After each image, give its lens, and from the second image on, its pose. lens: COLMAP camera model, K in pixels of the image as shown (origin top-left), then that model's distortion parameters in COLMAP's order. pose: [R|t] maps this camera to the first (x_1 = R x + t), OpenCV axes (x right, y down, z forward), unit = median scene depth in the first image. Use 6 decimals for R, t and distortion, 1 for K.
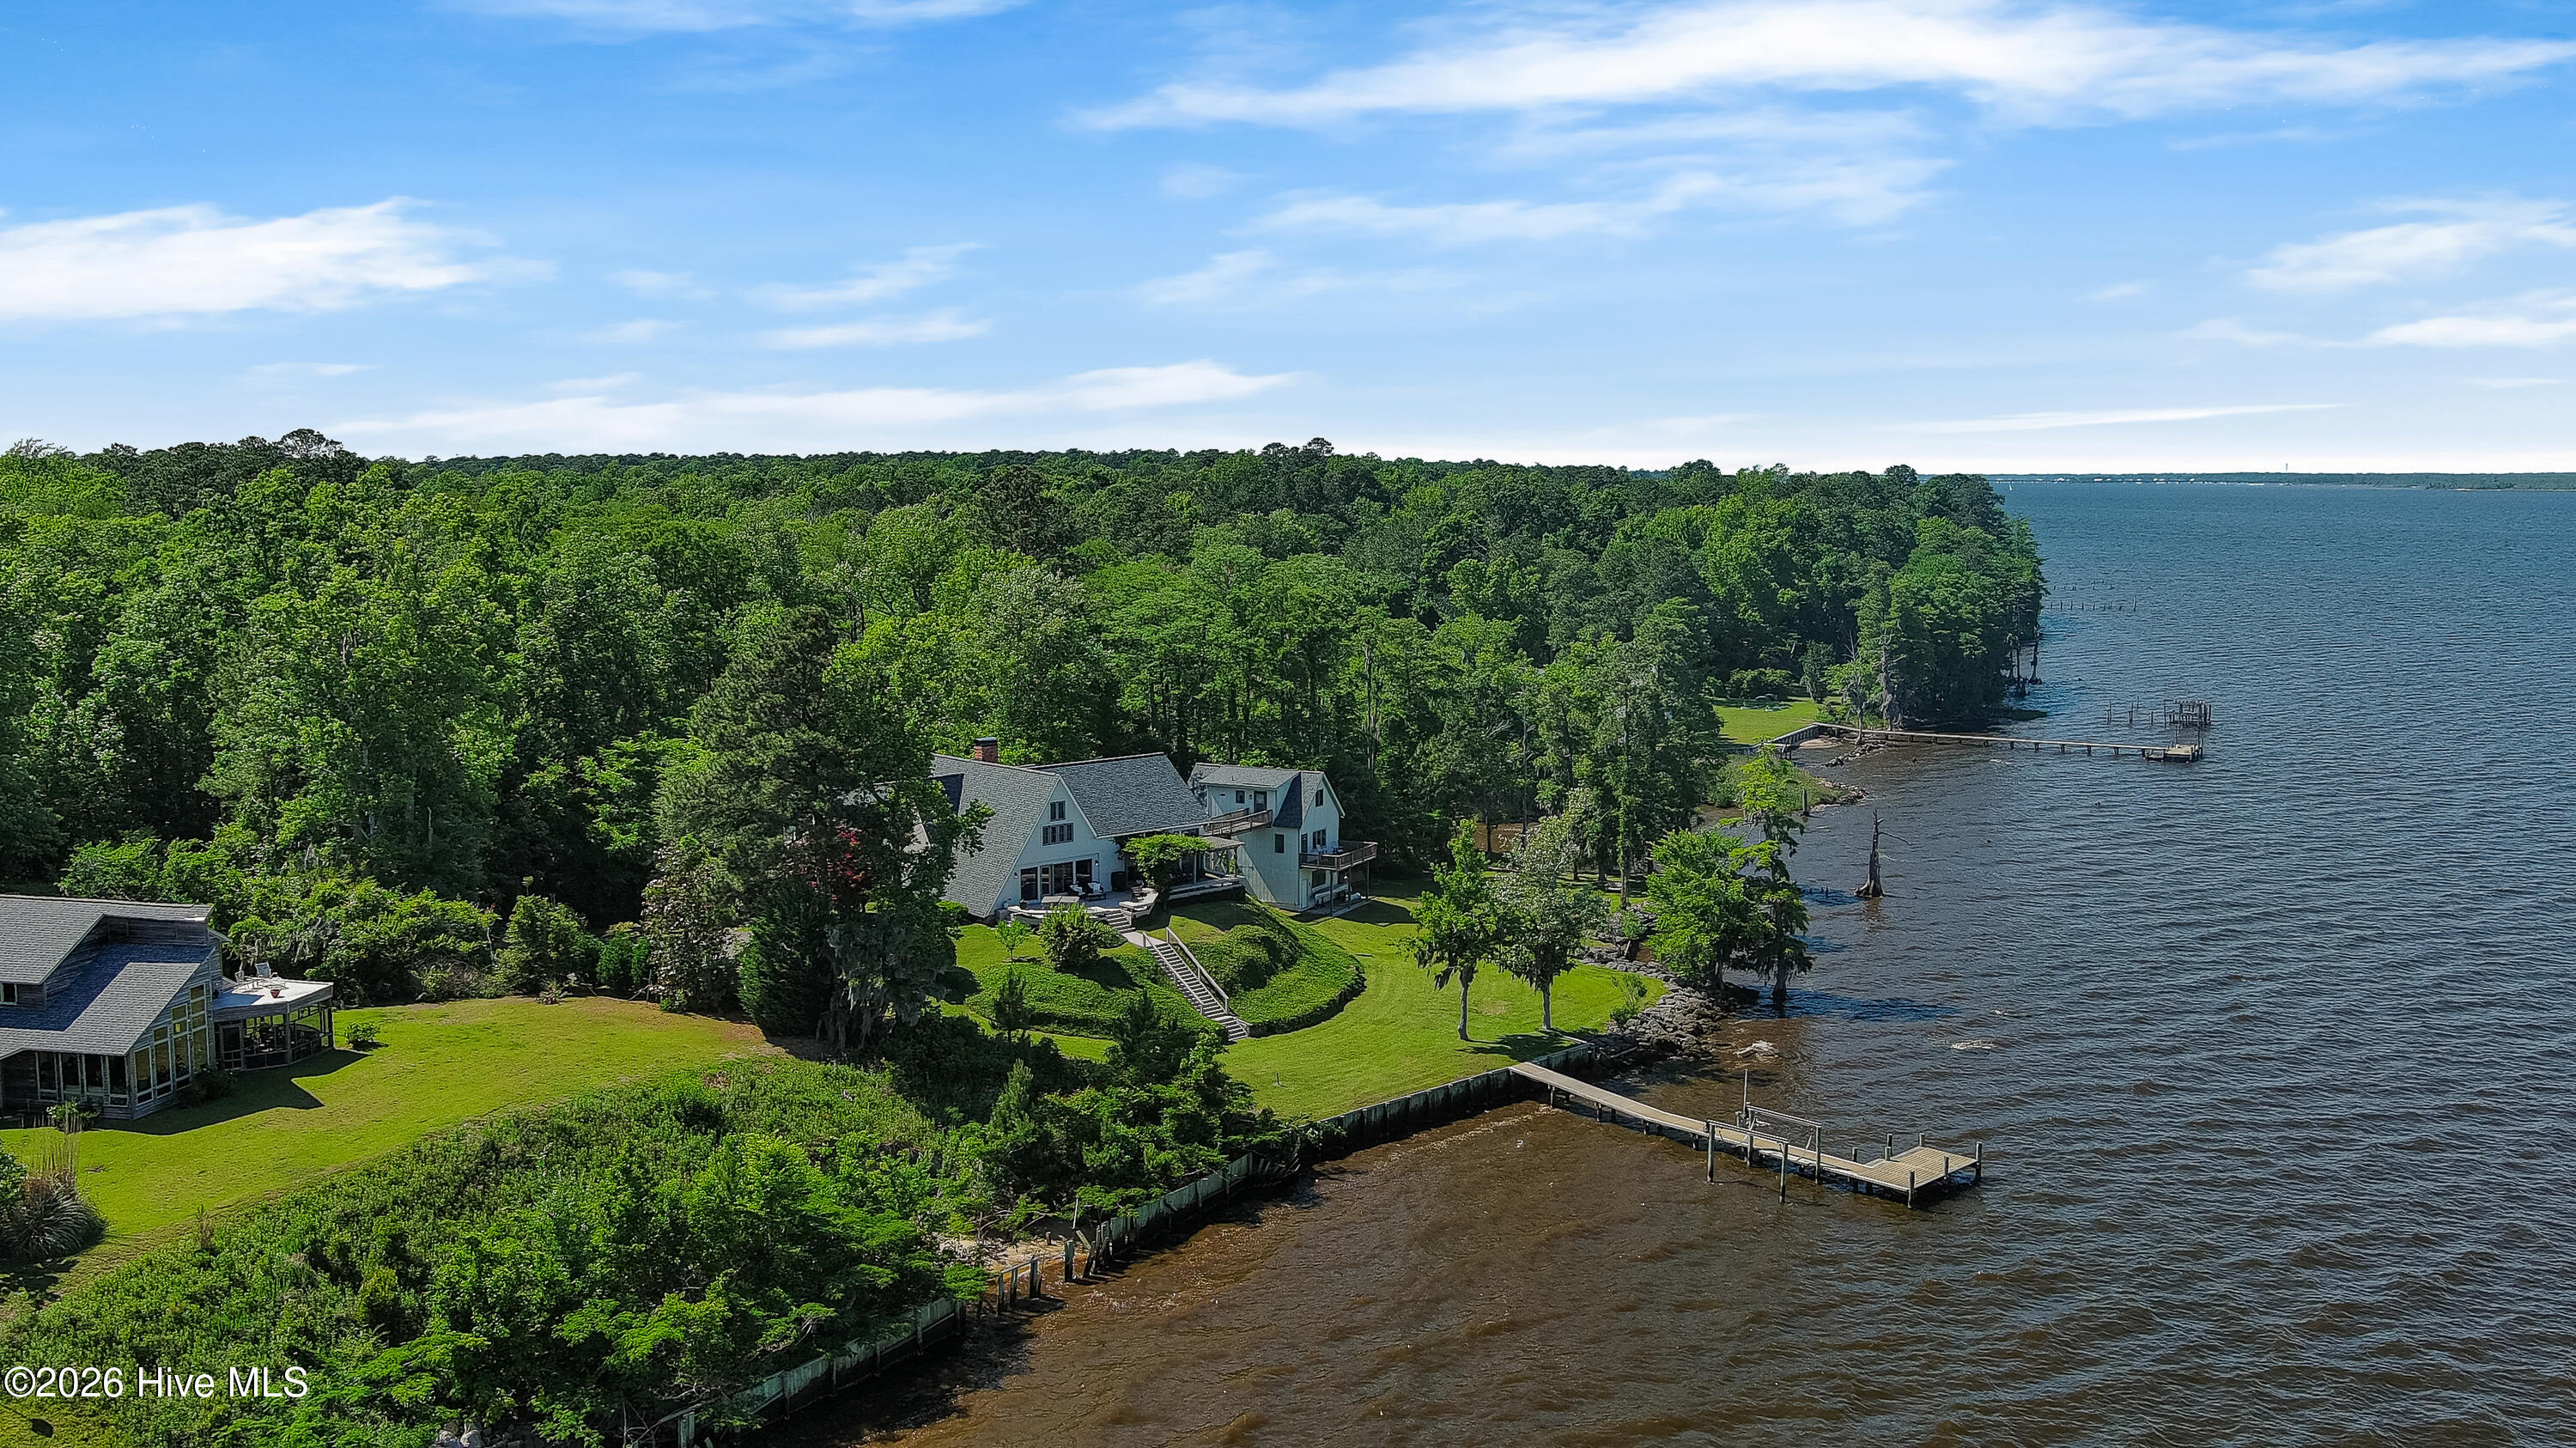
lens RADIAL K [[2219.0, 0, 1323.7], [0, 2219.0, 732.2], [0, 0, 1]] dist [0.016527, -0.029364]
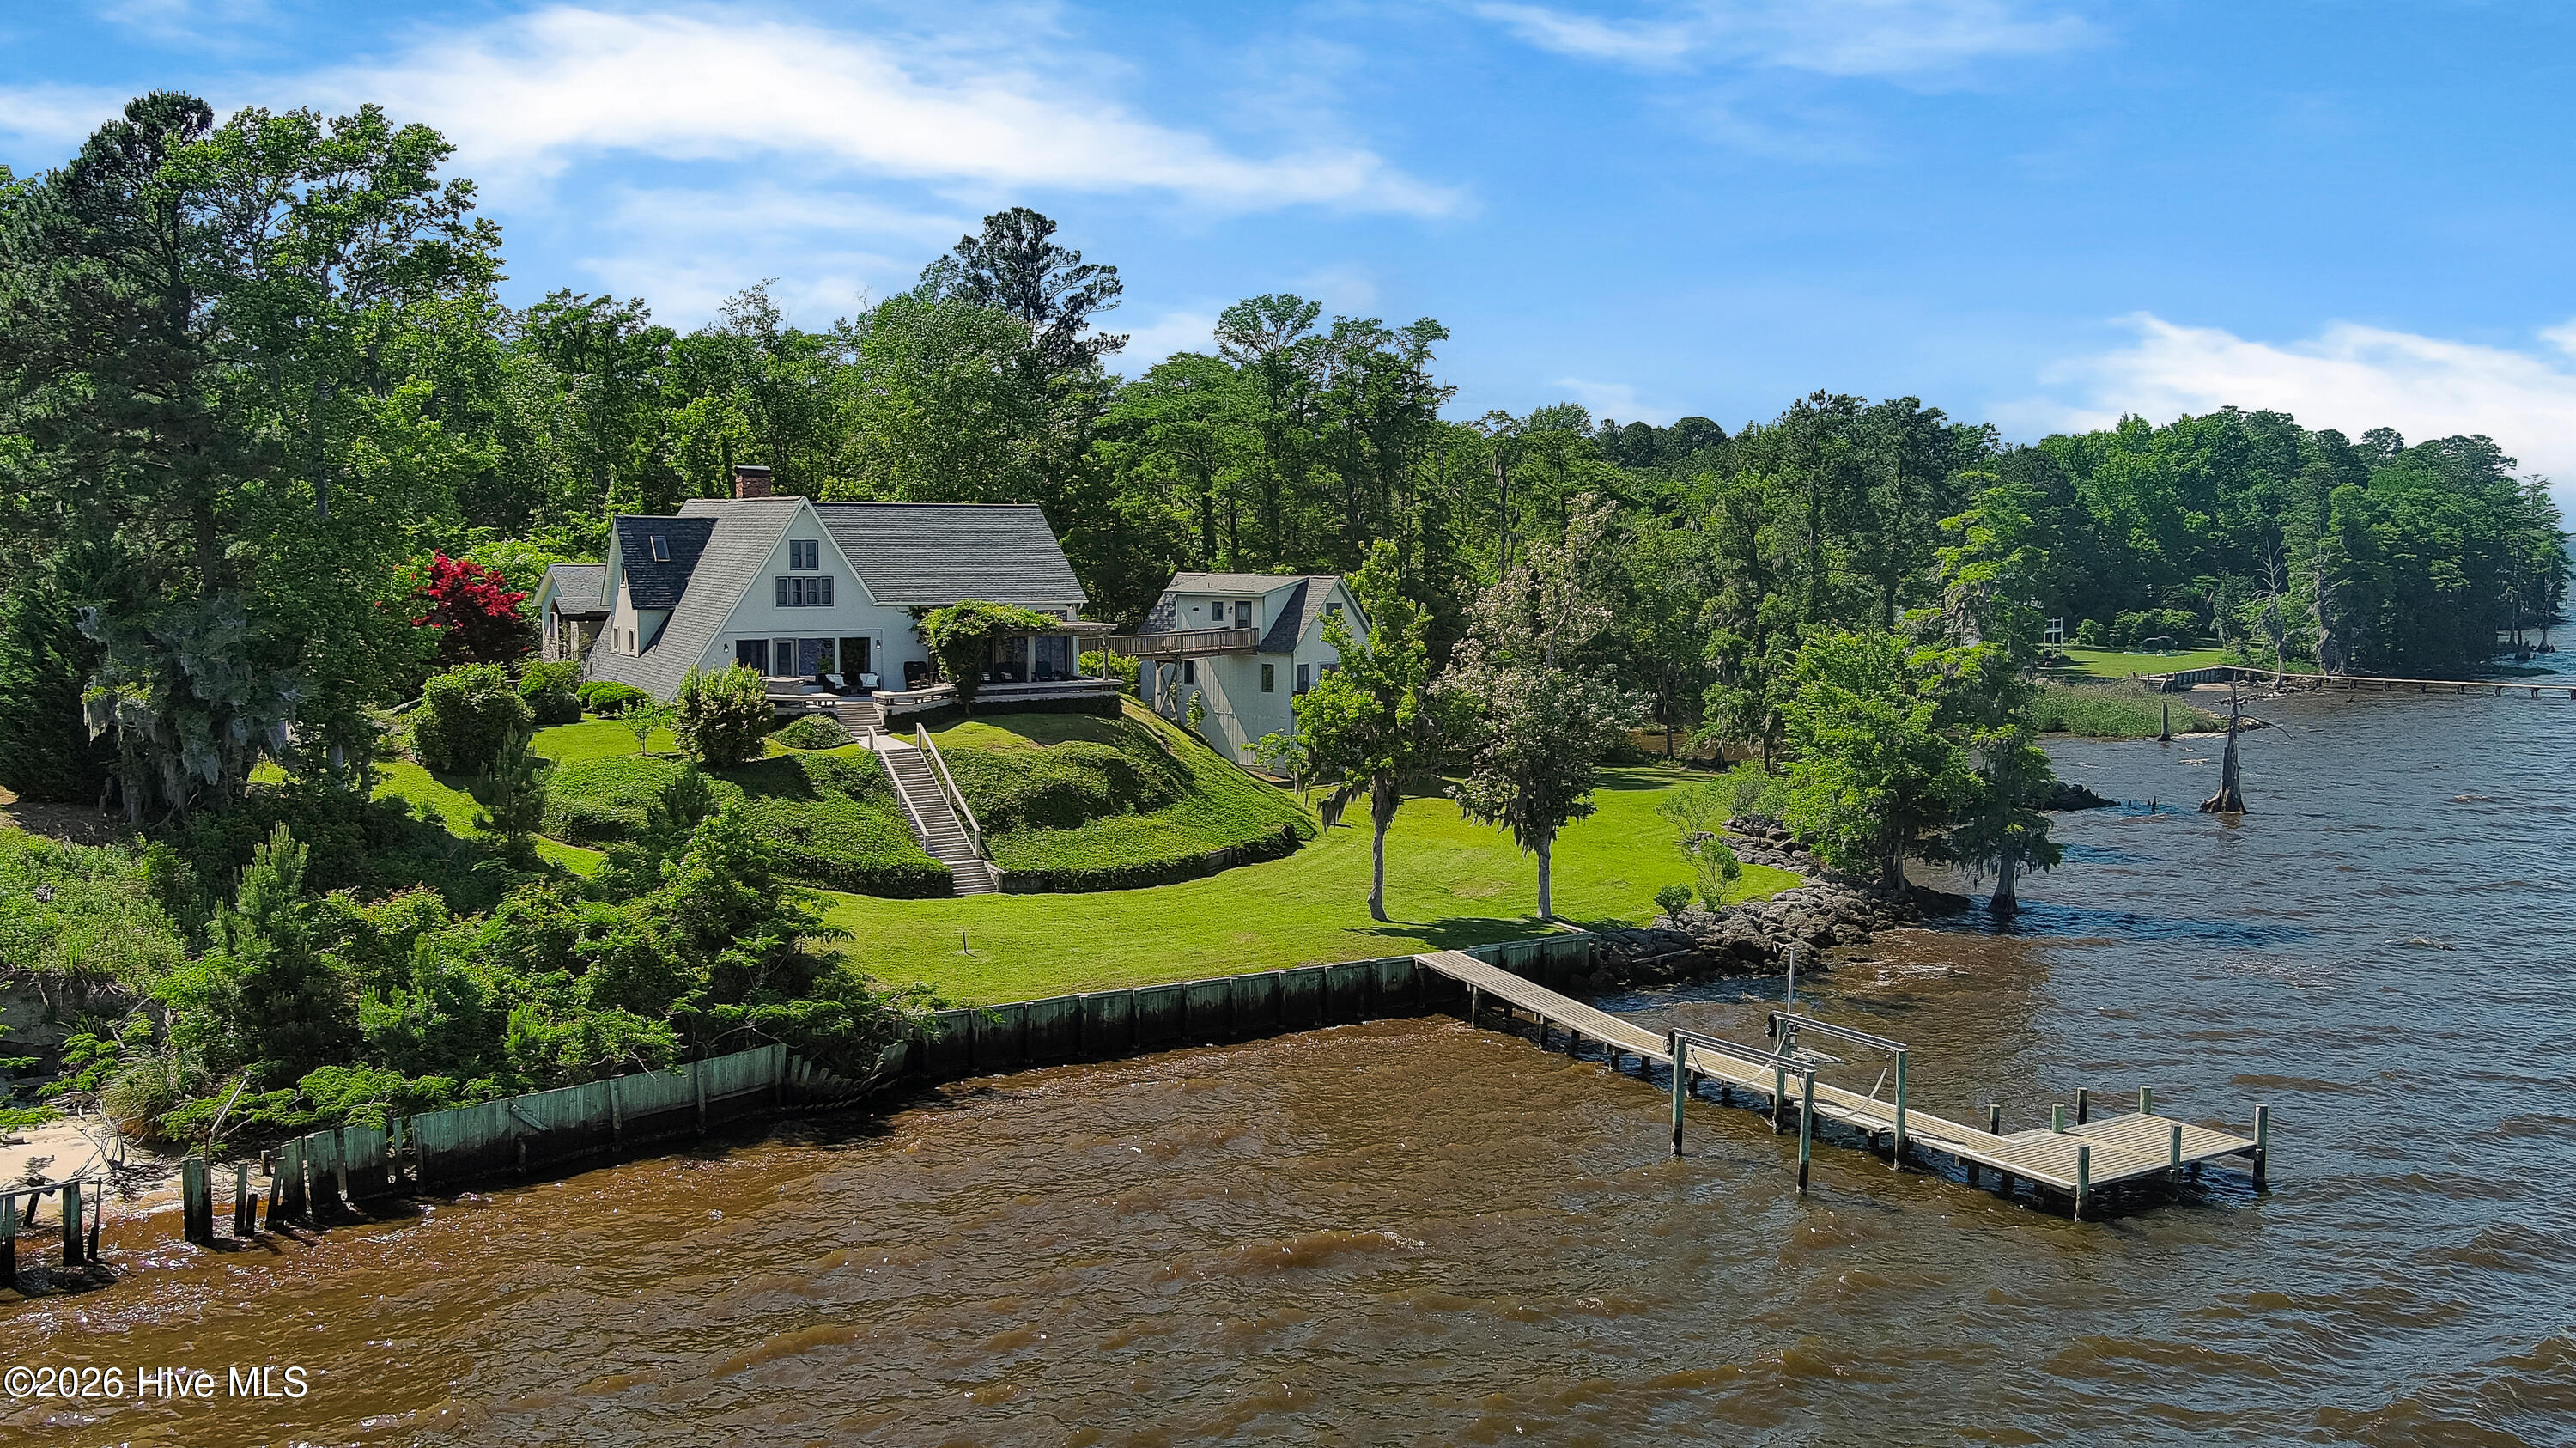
lens RADIAL K [[2219.0, 0, 1323.7], [0, 2219.0, 732.2], [0, 0, 1]] dist [0.016527, -0.029364]
pose [[0.978797, 0.019641, -0.203888, 0.158297], [-0.026020, 0.999251, -0.028652, 0.100384], [0.203173, 0.033350, 0.978575, 0.398085]]
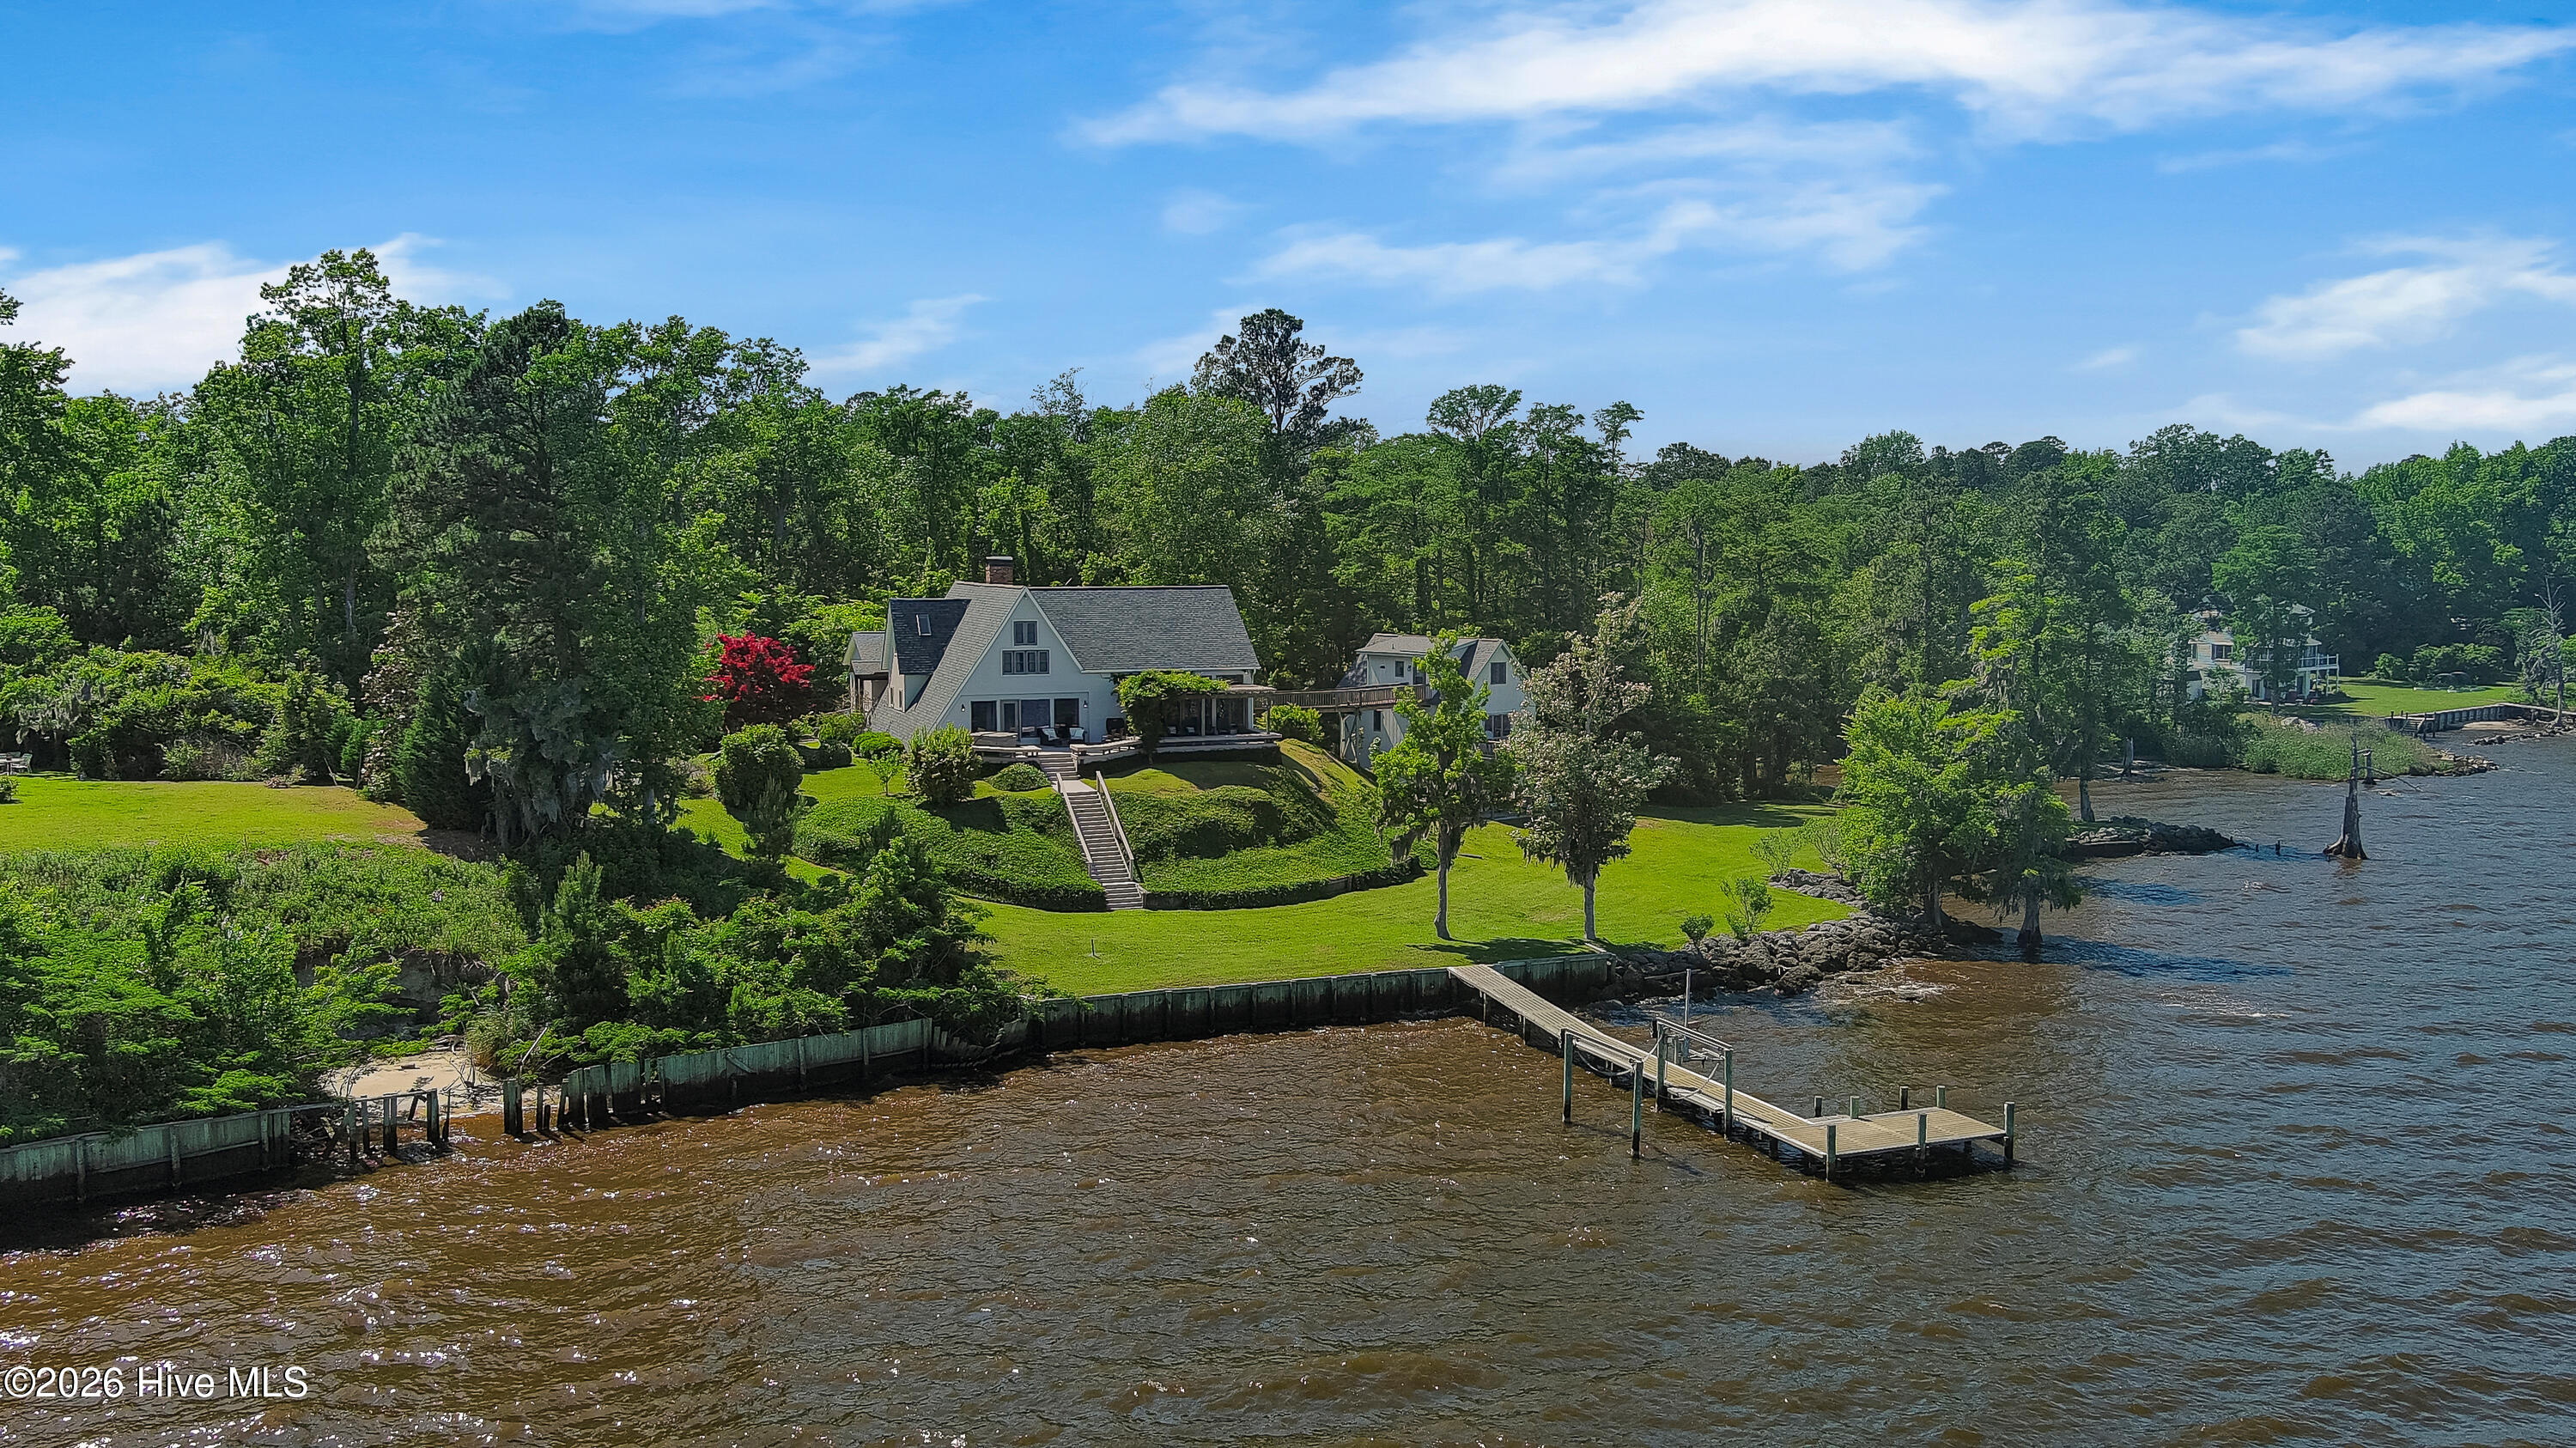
lens RADIAL K [[2219.0, 0, 1323.7], [0, 2219.0, 732.2], [0, 0, 1]] dist [0.016527, -0.029364]
pose [[0.924927, 0.027755, -0.379131, 0.282724], [-0.040662, 0.998833, -0.026075, 0.086989], [0.377964, 0.039534, 0.924976, 0.296248]]
